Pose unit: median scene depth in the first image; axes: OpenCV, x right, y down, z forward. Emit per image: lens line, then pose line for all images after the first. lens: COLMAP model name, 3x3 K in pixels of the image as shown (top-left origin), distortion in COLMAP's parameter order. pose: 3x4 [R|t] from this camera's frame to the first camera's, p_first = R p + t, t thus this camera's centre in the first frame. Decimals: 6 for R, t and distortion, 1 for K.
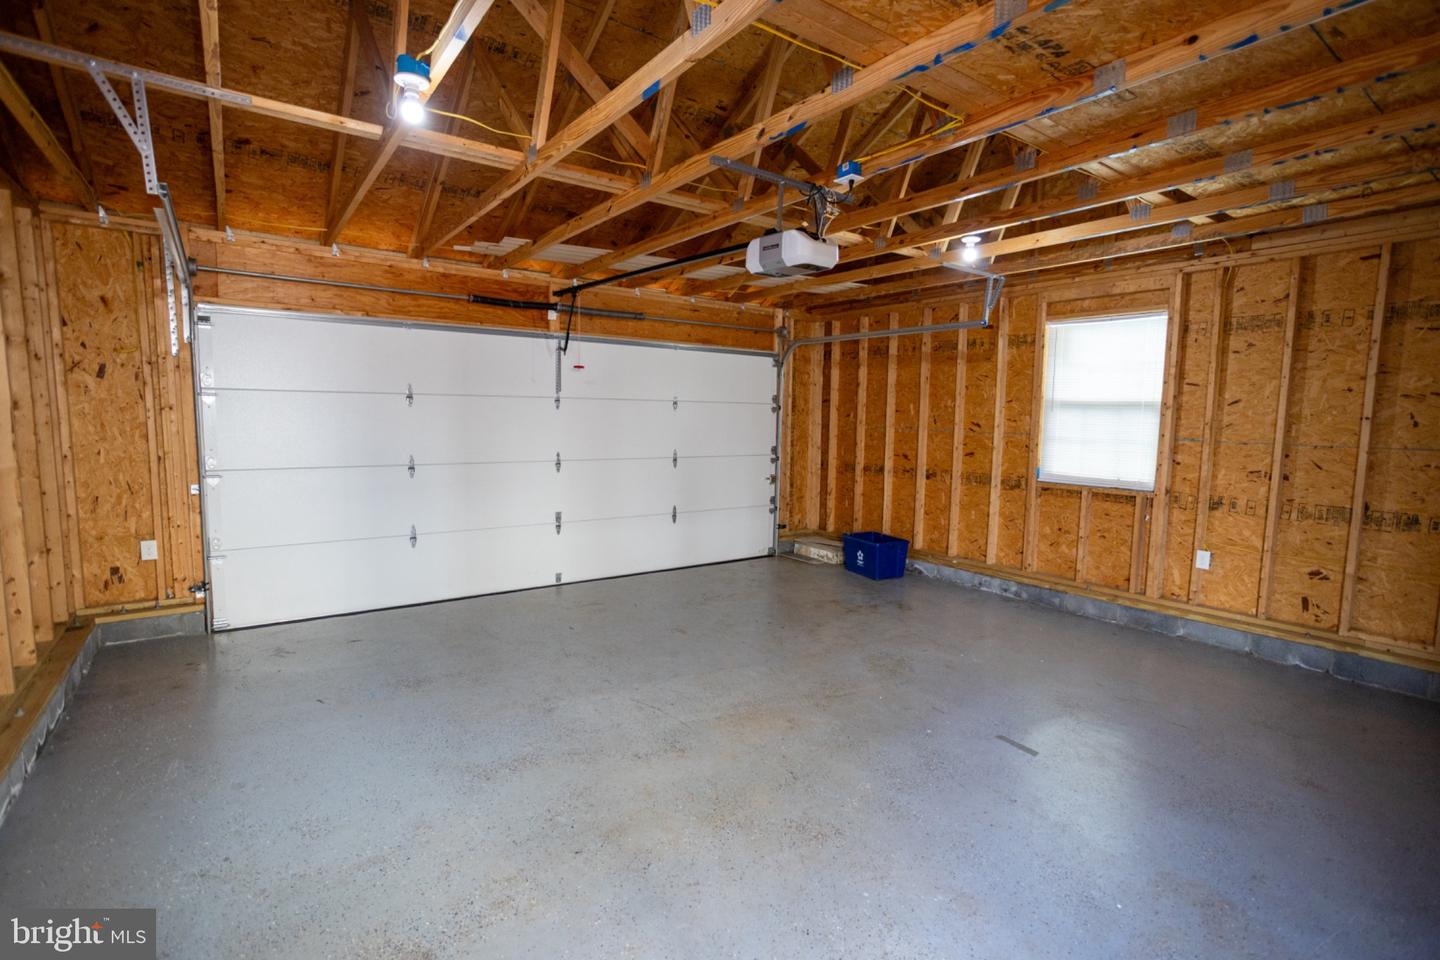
lens RADIAL K [[720.4, 0, 720.0], [0, 720.4, 480.0], [0, 0, 1]] dist [-0.036677, 0.001324]
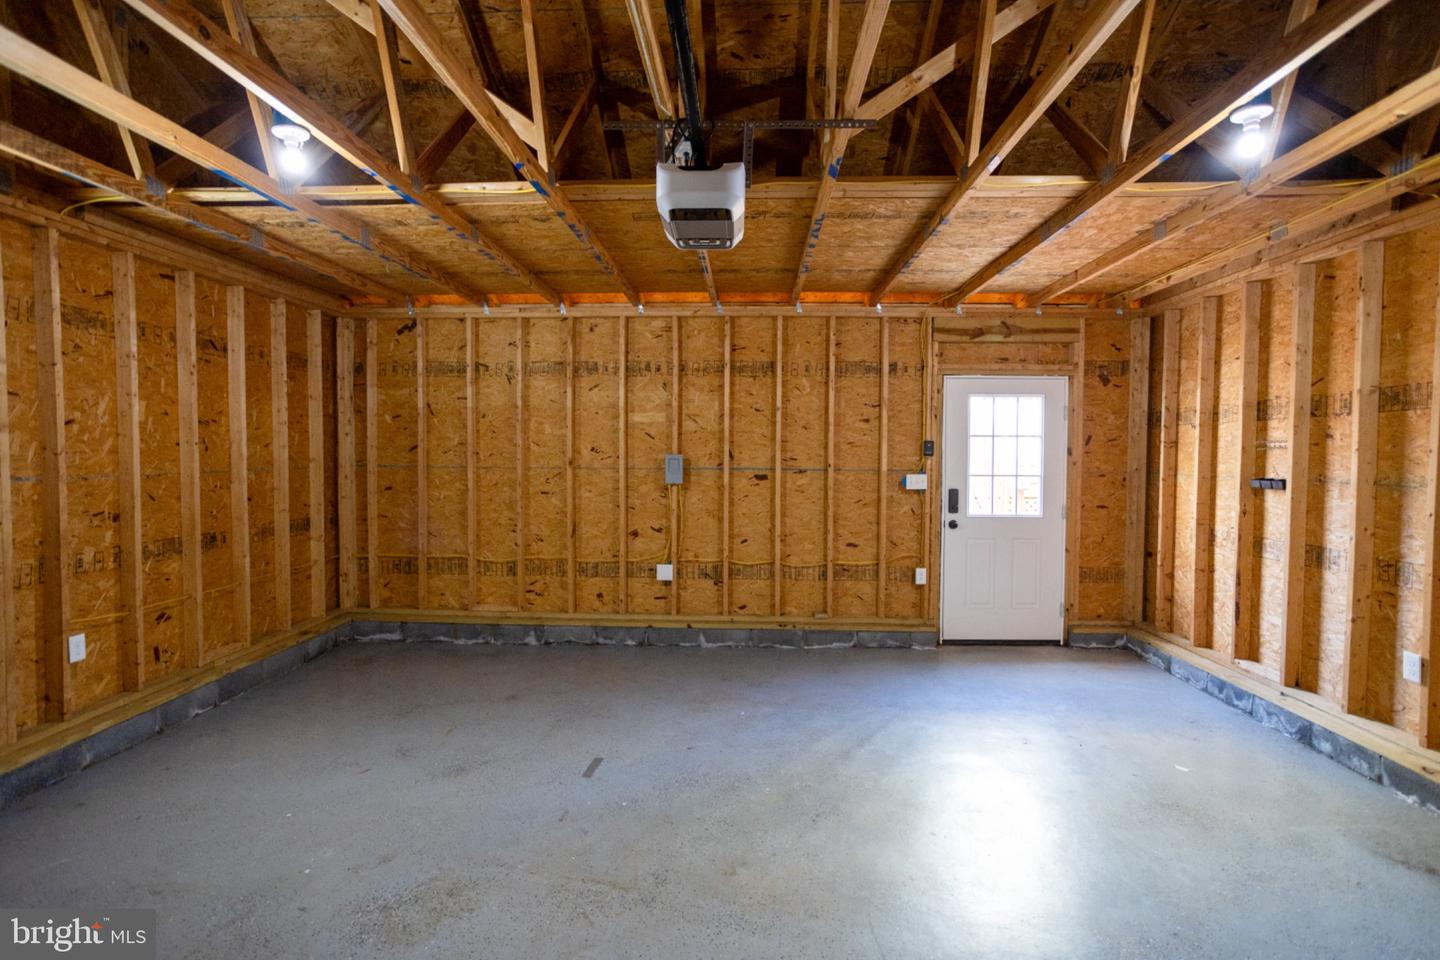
lens RADIAL K [[720.4, 0, 720.0], [0, 720.4, 480.0], [0, 0, 1]] dist [-0.036677, 0.001324]
pose [[-0.803138, -0.039982, 0.594449, -0.254904], [0.039102, 0.992057, 0.119554, -0.120803], [-0.594508, 0.119263, -0.795196, 1.282397]]
